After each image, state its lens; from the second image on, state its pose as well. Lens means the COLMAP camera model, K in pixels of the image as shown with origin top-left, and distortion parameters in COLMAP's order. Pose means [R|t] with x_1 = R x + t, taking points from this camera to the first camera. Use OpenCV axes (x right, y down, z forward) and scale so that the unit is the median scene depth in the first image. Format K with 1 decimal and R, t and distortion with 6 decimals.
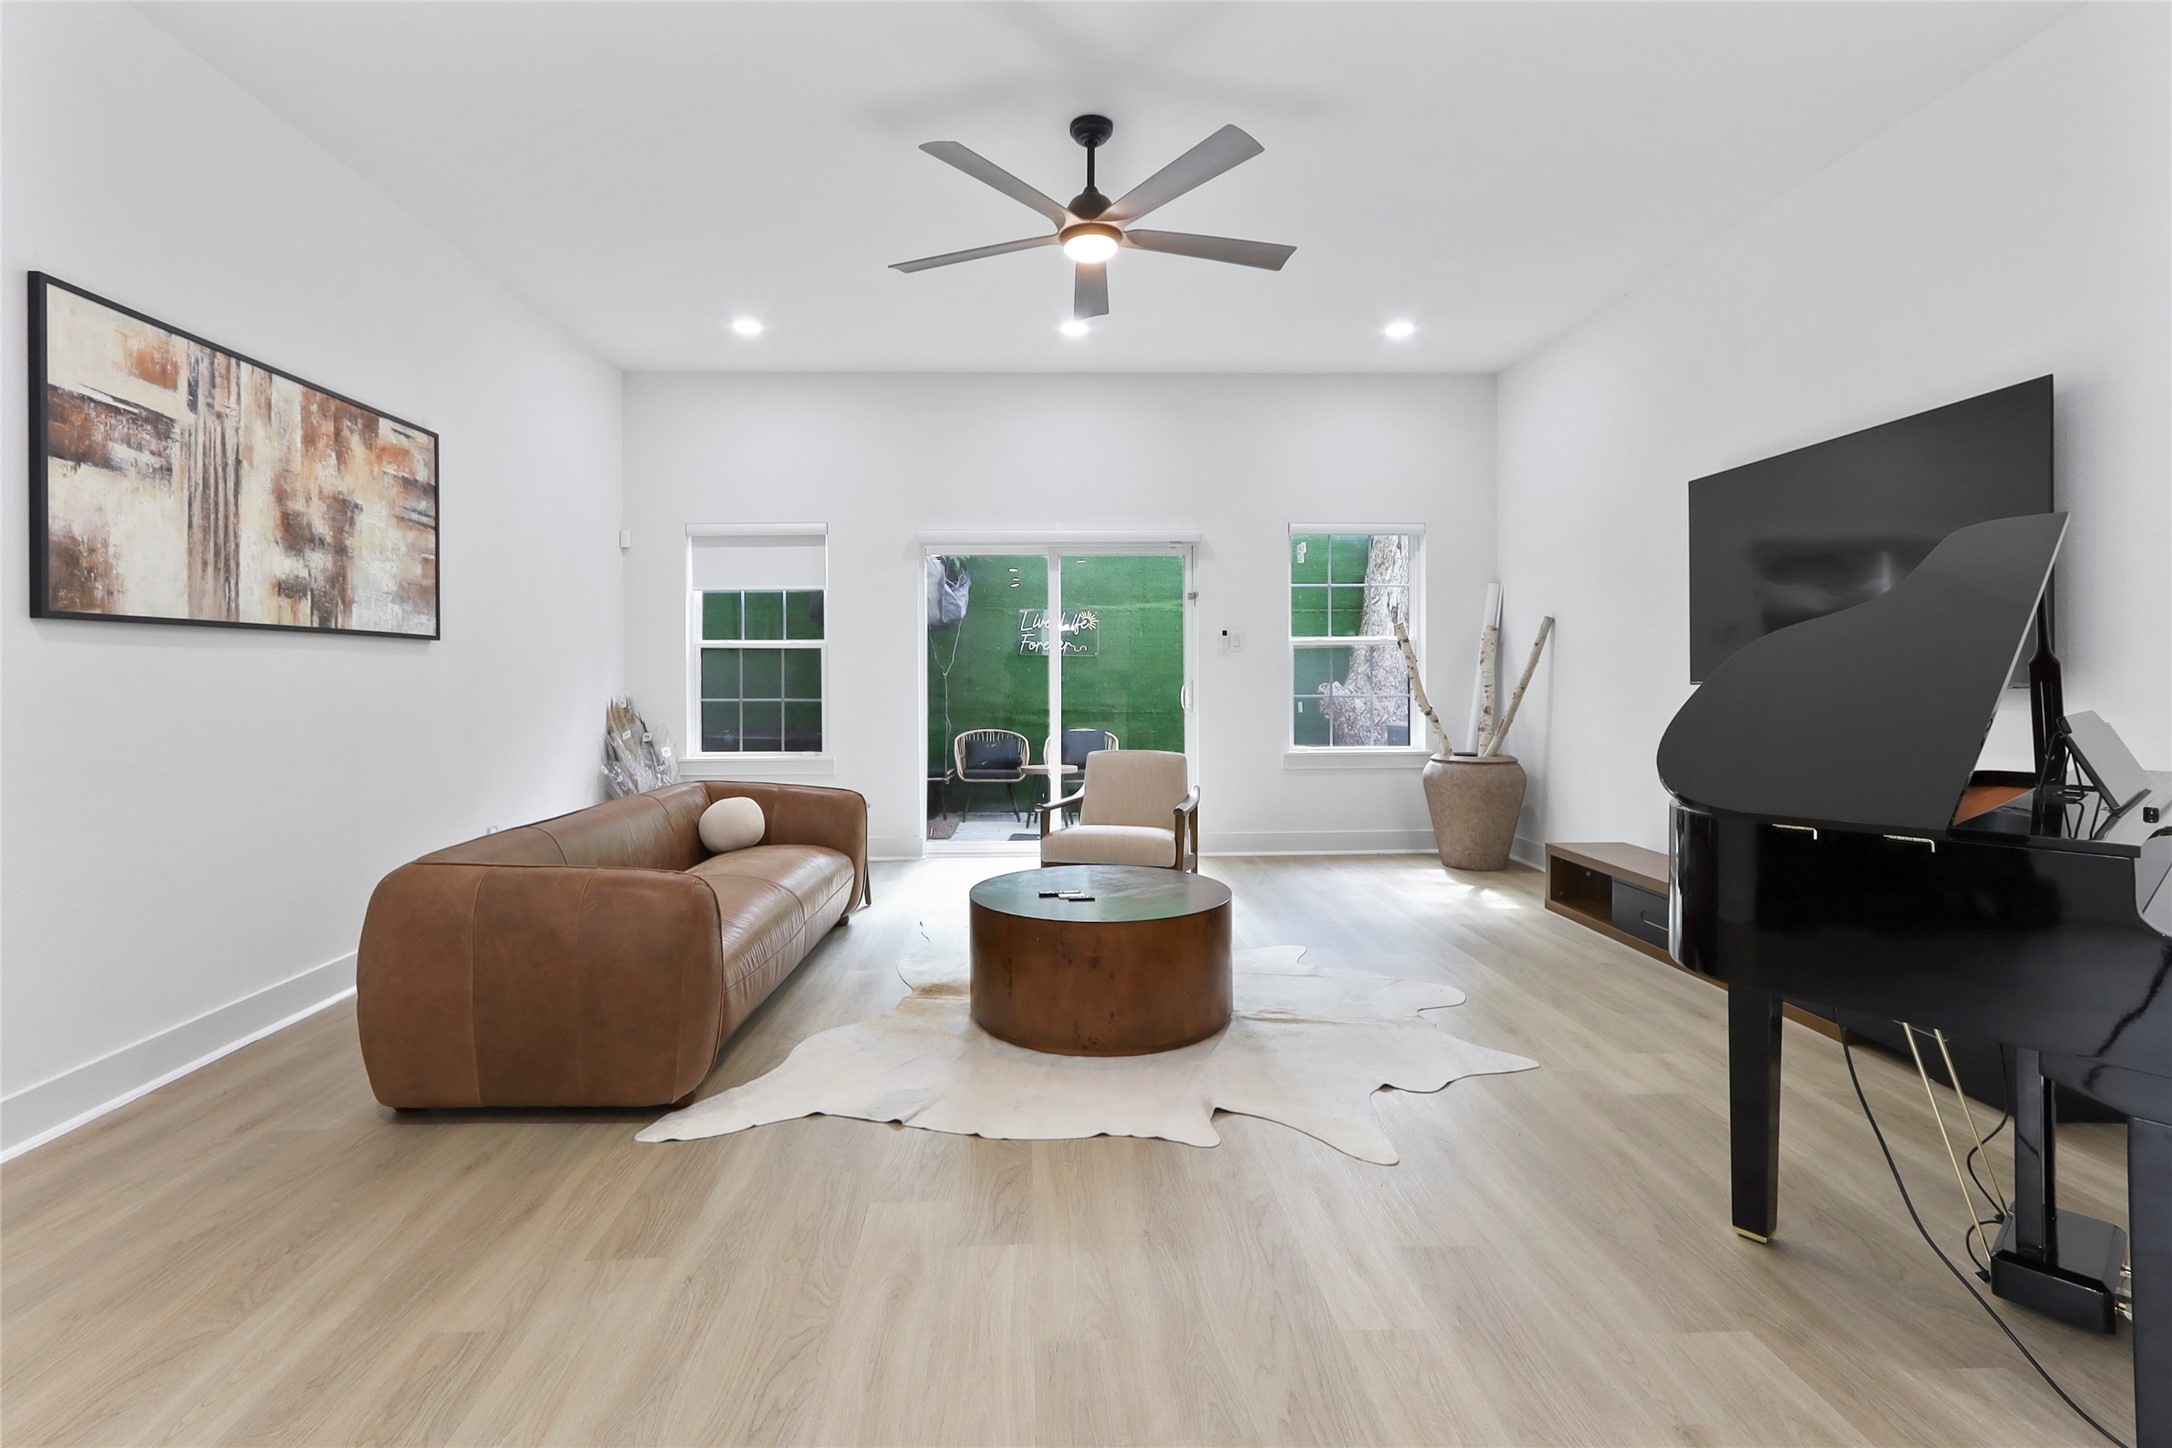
lens RADIAL K [[1021.7, 0, 1074.1], [0, 1021.7, 678.9], [0, 0, 1]] dist [0.003468, 0.000586]
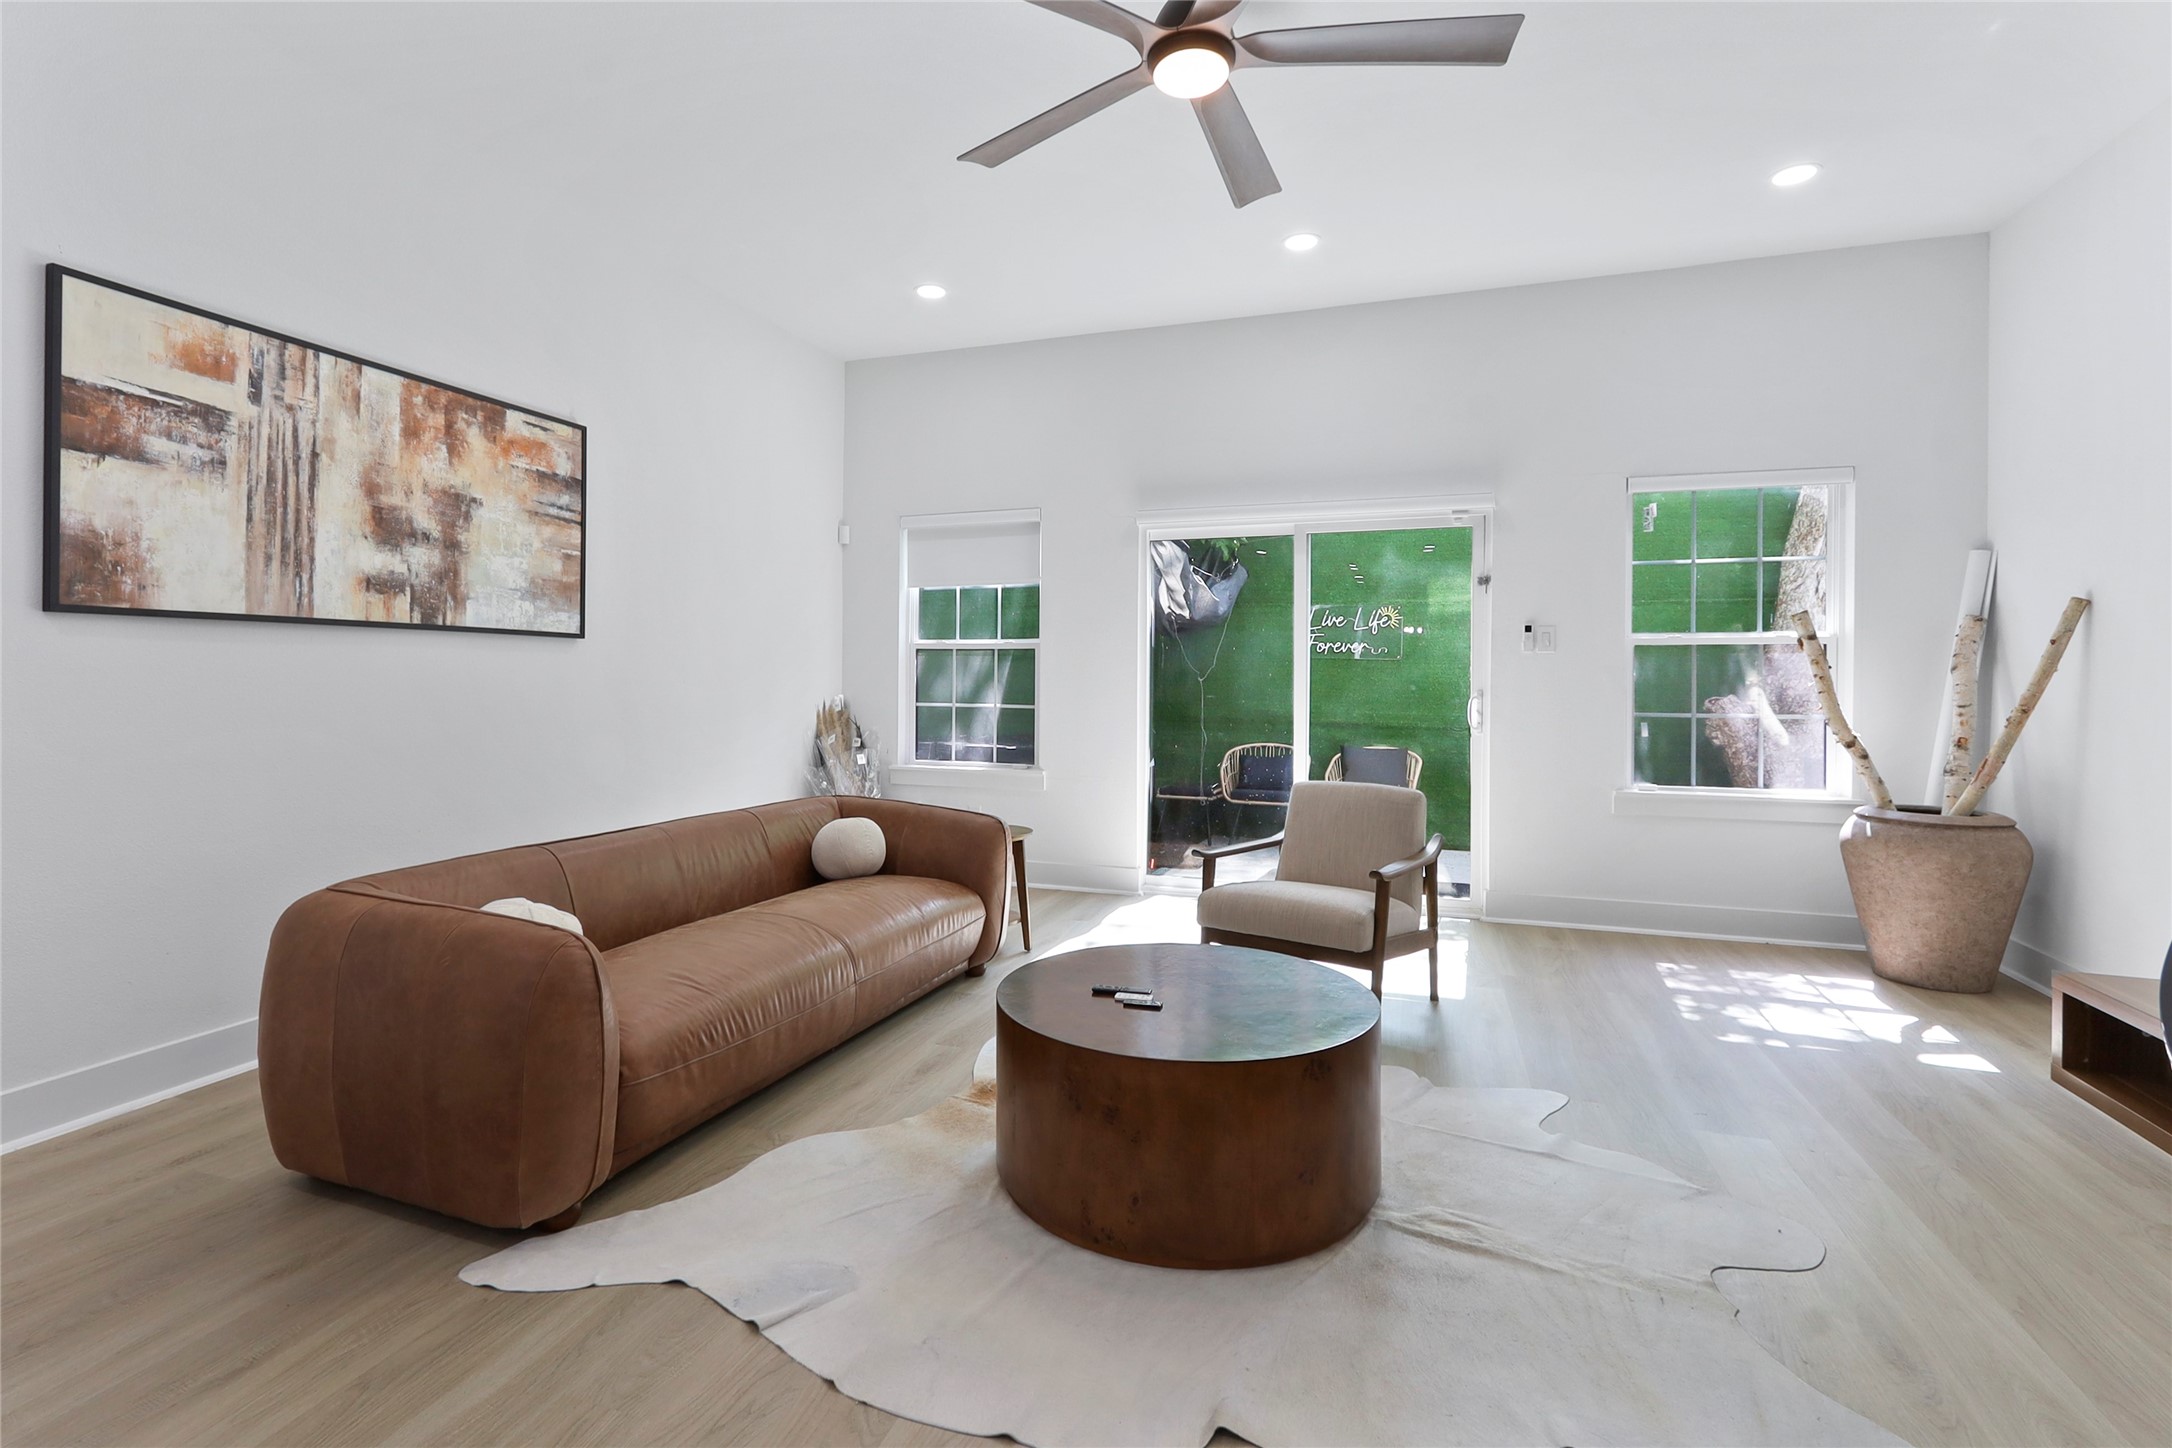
lens RADIAL K [[1021.7, 0, 1074.1], [0, 1021.7, 678.9], [0, 0, 1]] dist [0.003468, 0.000586]
pose [[0.930410, 0.010627, -0.366367, 0.183081], [-0.012477, 0.999919, -0.002683, -0.002634], [0.366309, 0.007067, 0.930467, 0.287423]]
